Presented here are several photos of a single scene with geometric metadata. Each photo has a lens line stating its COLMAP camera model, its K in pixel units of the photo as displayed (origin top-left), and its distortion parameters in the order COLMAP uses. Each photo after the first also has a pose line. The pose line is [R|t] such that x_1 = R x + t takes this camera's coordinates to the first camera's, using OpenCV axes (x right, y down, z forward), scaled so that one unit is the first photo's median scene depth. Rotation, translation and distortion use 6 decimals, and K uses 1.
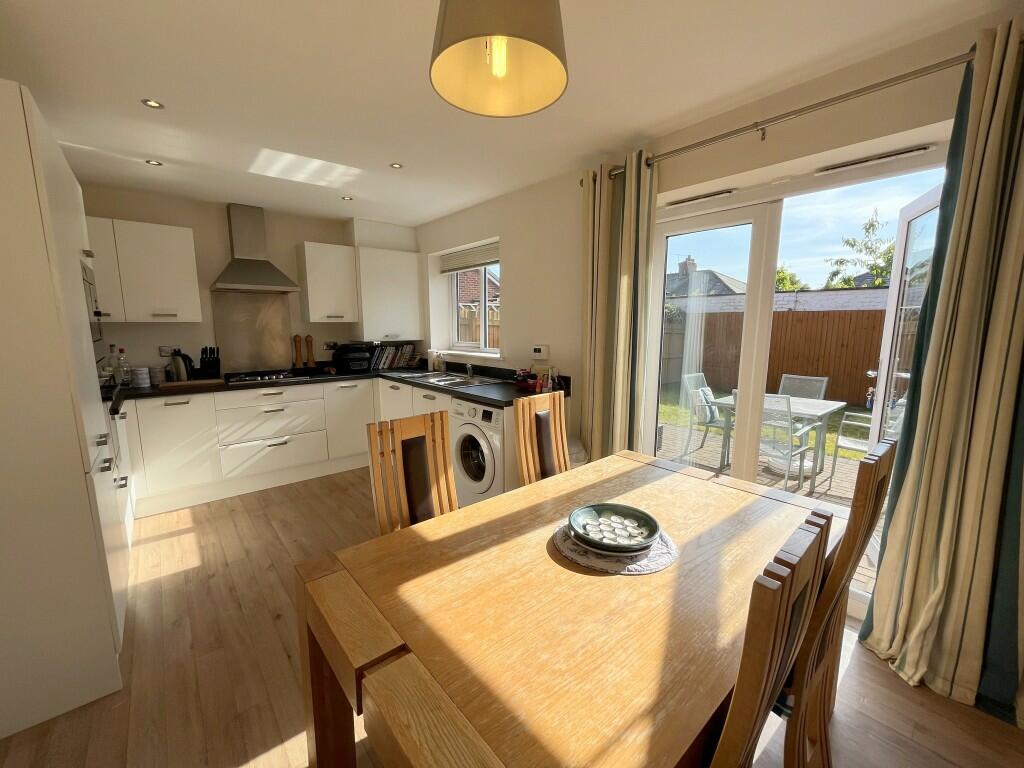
lens RADIAL K [[422.0, 0, 512.8], [0, 422.0, 386.9], [0, 0, 1]] dist [-0.001465, 0.000202]
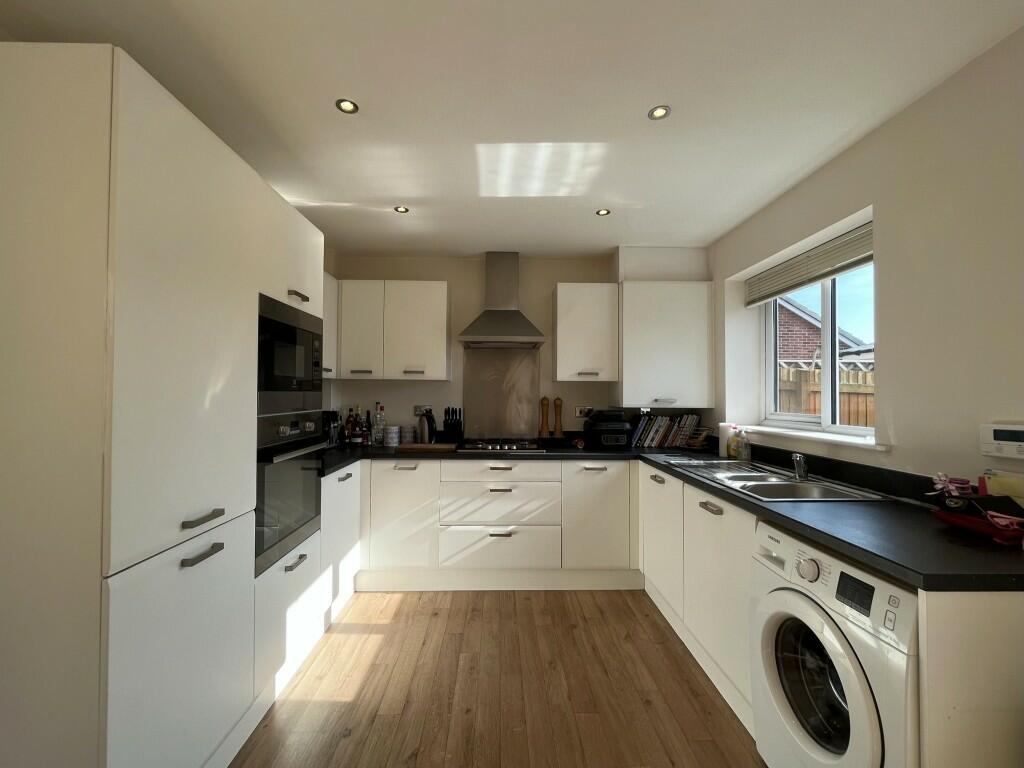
lens RADIAL K [[422.0, 0, 512.8], [0, 422.0, 386.9], [0, 0, 1]] dist [-0.001465, 0.000202]
pose [[0.772085, -0.007067, -0.635481, -0.044074], [-0.102739, 0.985397, -0.135783, -0.027341], [0.627160, 0.170124, 0.760084, 0.364814]]
